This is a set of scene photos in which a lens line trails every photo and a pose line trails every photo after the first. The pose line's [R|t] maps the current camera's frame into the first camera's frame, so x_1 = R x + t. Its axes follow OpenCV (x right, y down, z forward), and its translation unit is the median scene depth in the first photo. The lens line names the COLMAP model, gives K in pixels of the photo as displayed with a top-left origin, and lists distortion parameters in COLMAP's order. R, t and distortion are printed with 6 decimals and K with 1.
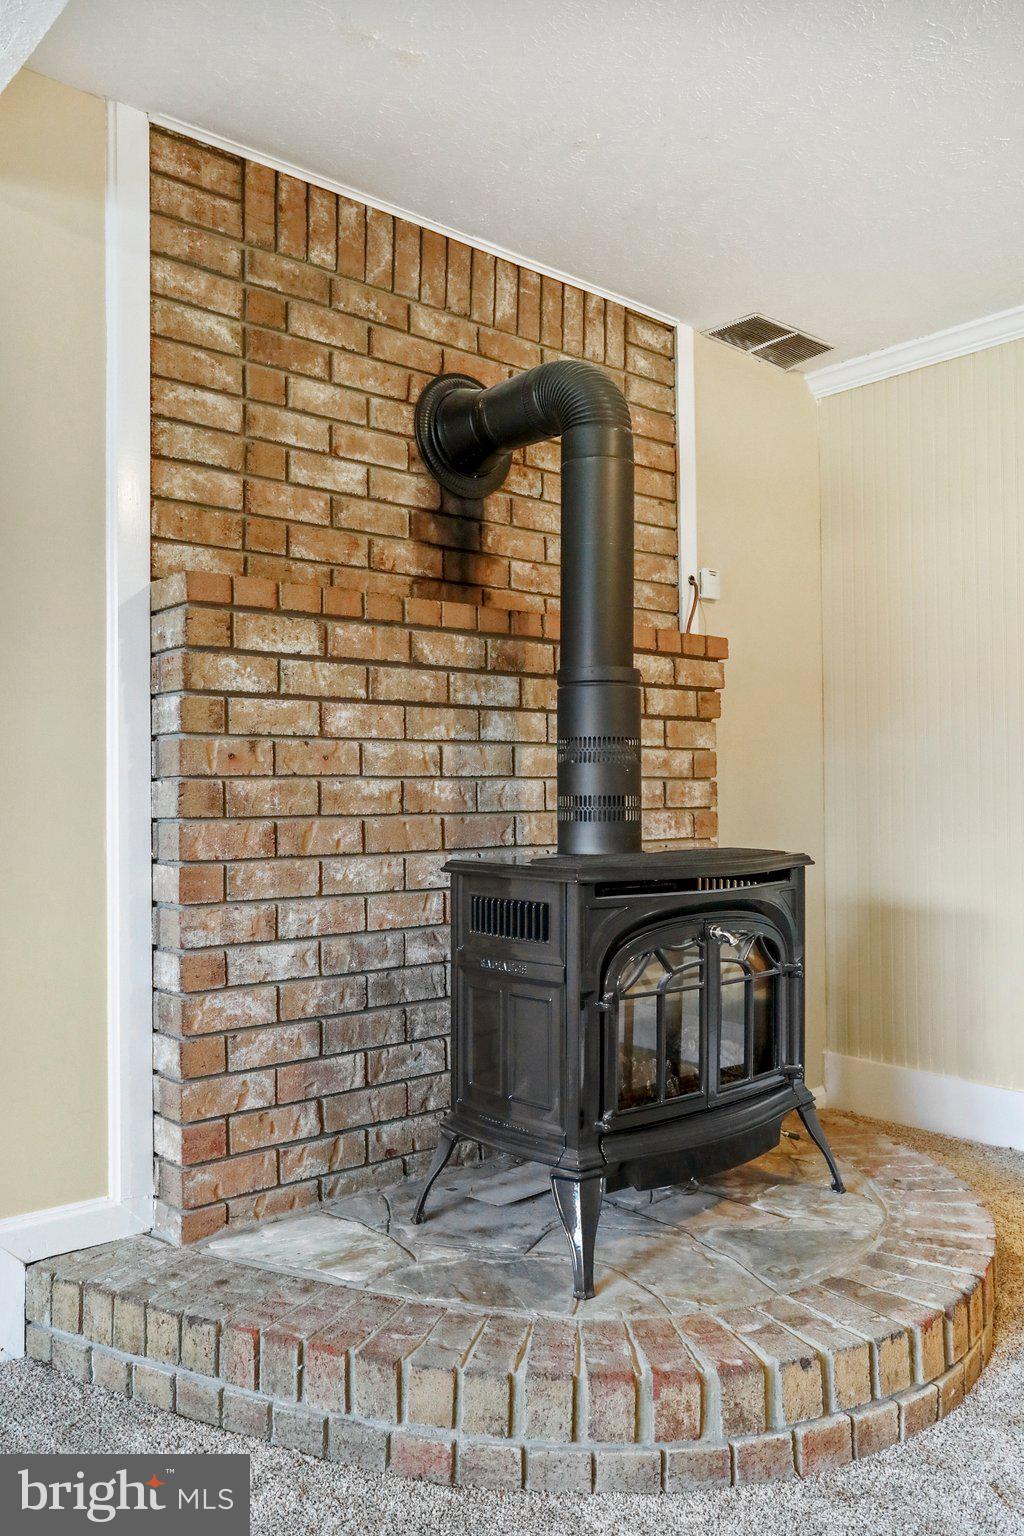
lens RADIAL K [[1194.6, 0, 512.0], [0, 1194.6, 756.3], [0, 0, 1]] dist [-0.002462, 0.005253]
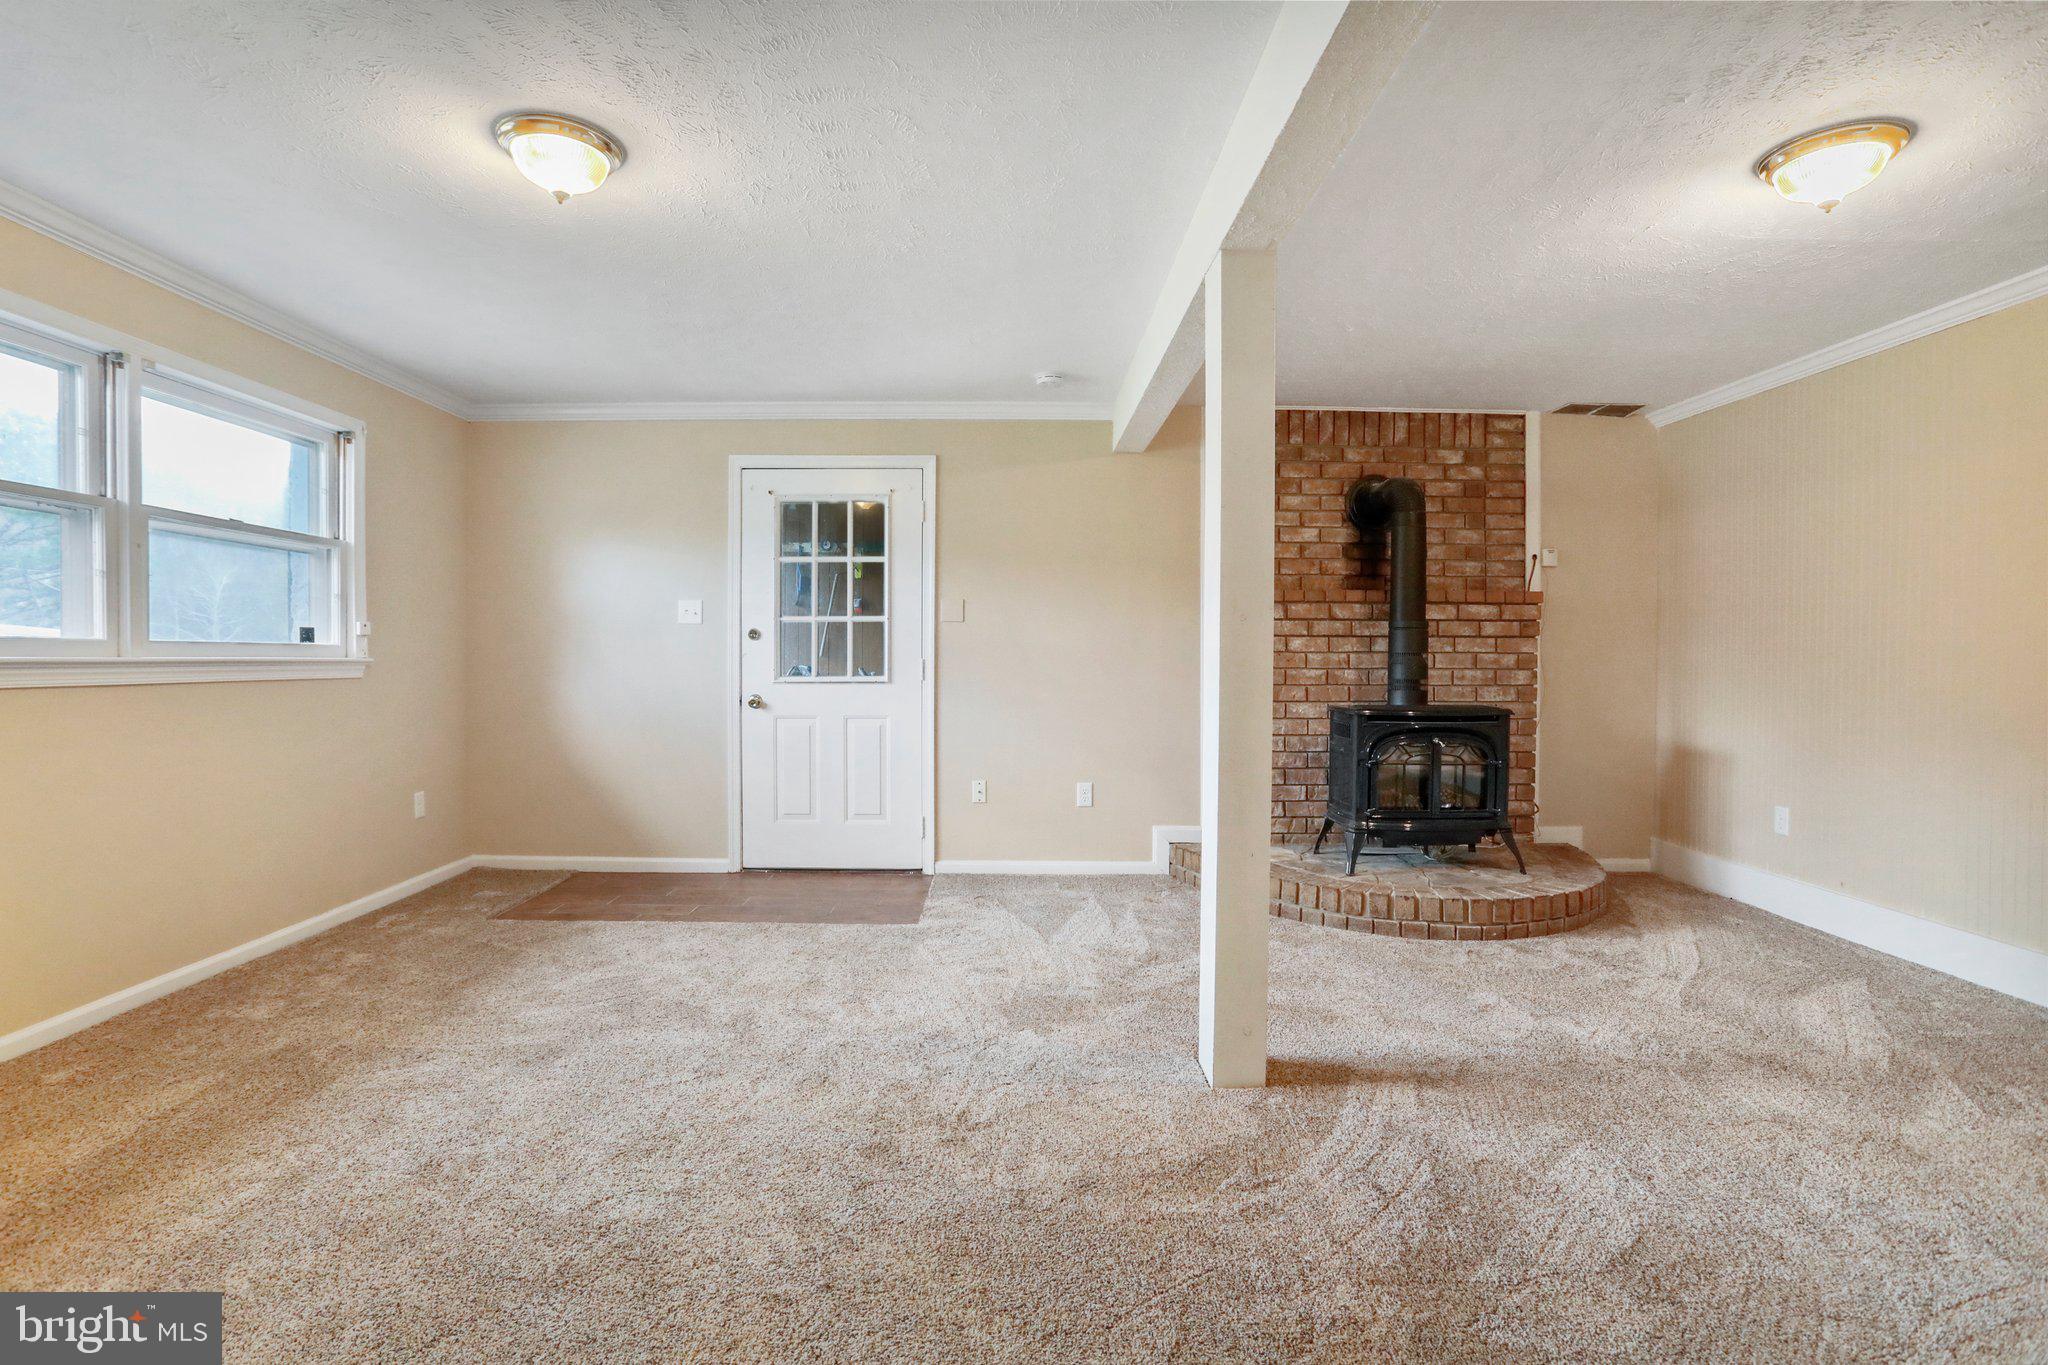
lens RADIAL K [[1007.2, 0, 1023.1], [0, 1007.2, 674.6], [0, 0, 1]] dist [-0.041127, 0.000811]
pose [[0.763528, 0.018792, -0.645501, 0.666795], [0.011081, 0.999048, 0.042192, -0.055234], [0.645679, -0.039367, 0.762593, -0.790037]]
